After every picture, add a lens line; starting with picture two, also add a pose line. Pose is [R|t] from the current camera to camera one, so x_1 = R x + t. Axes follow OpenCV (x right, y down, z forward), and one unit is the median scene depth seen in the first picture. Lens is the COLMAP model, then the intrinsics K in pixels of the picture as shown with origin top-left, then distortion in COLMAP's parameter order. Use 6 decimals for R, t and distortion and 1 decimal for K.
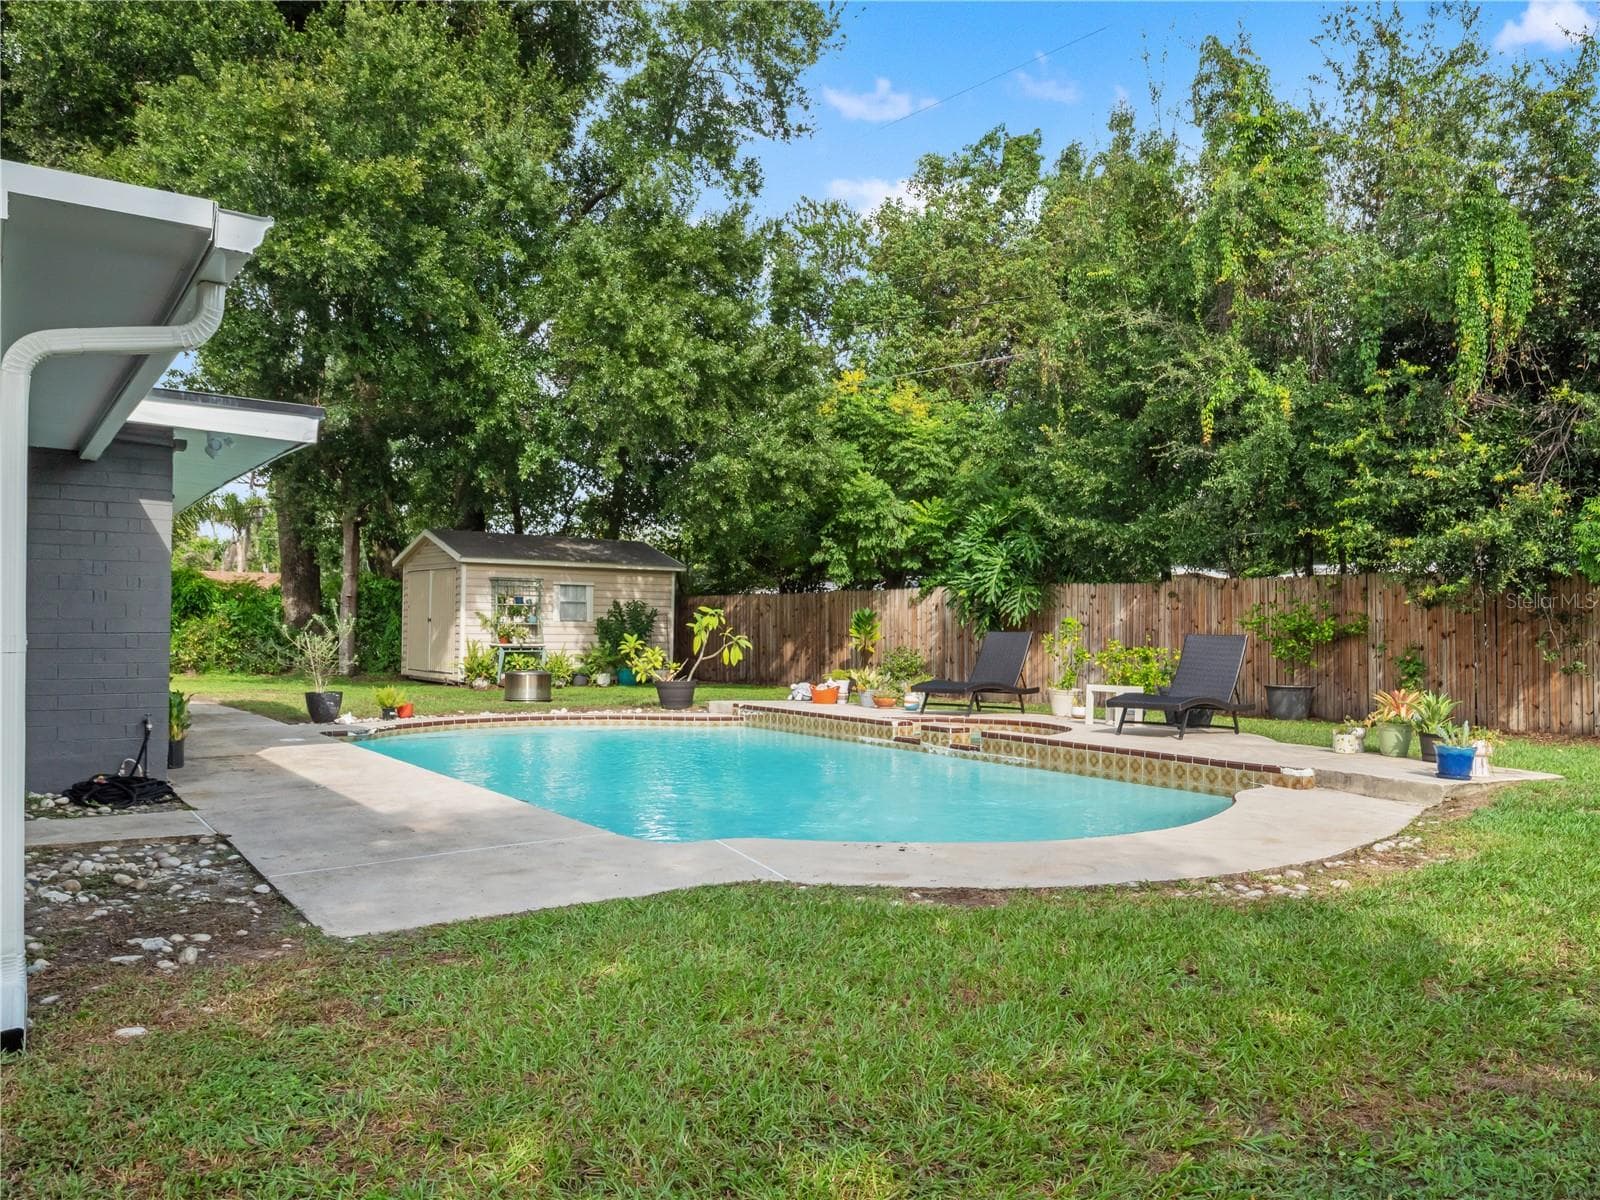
lens RADIAL K [[1205.8, 0, 800.9], [0, 1205.8, 643.9], [0, 0, 1]] dist [-0.004090, -0.001128]
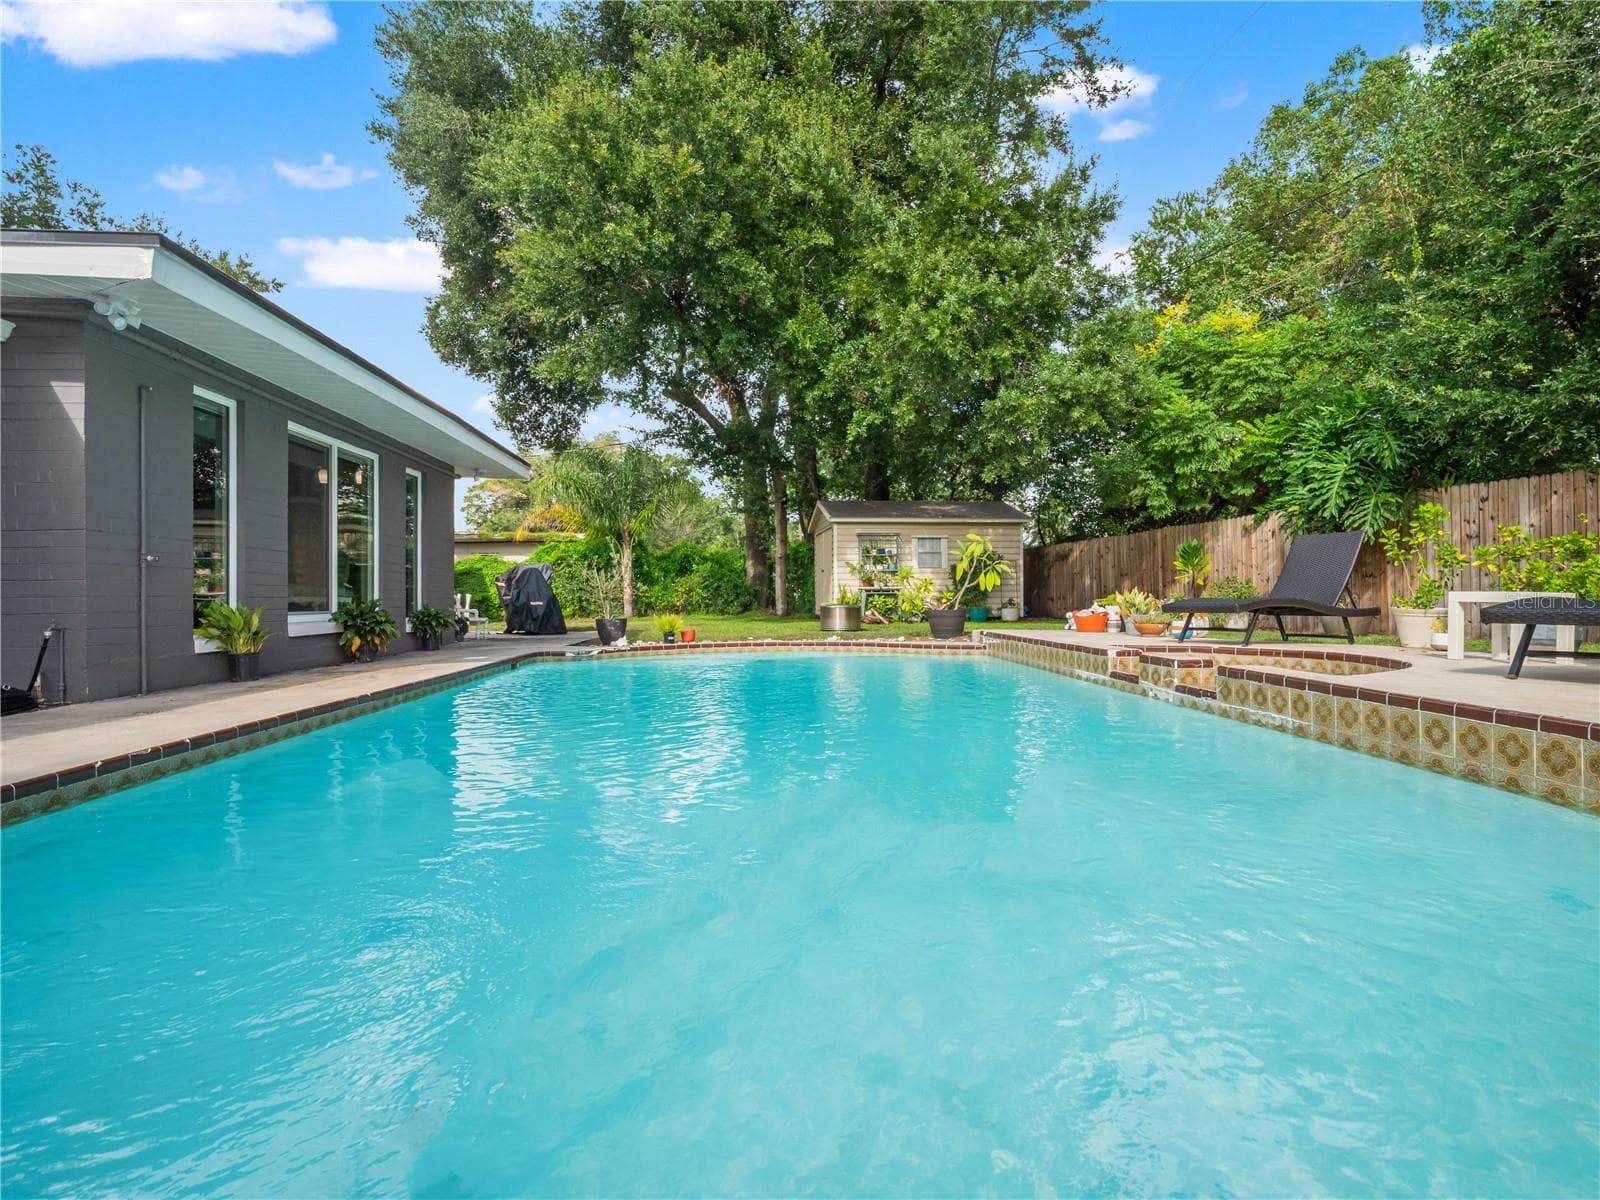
lens RADIAL K [[773.4, 0, 794.6], [0, 773.4, 600.5], [0, 0, 1]] dist [-0.027780, 0.000929]
pose [[0.866583, -0.015577, -0.498789, 0.097612], [0.011816, 0.999873, -0.010697, 0.025835], [0.498893, 0.003376, 0.866657, 0.350406]]
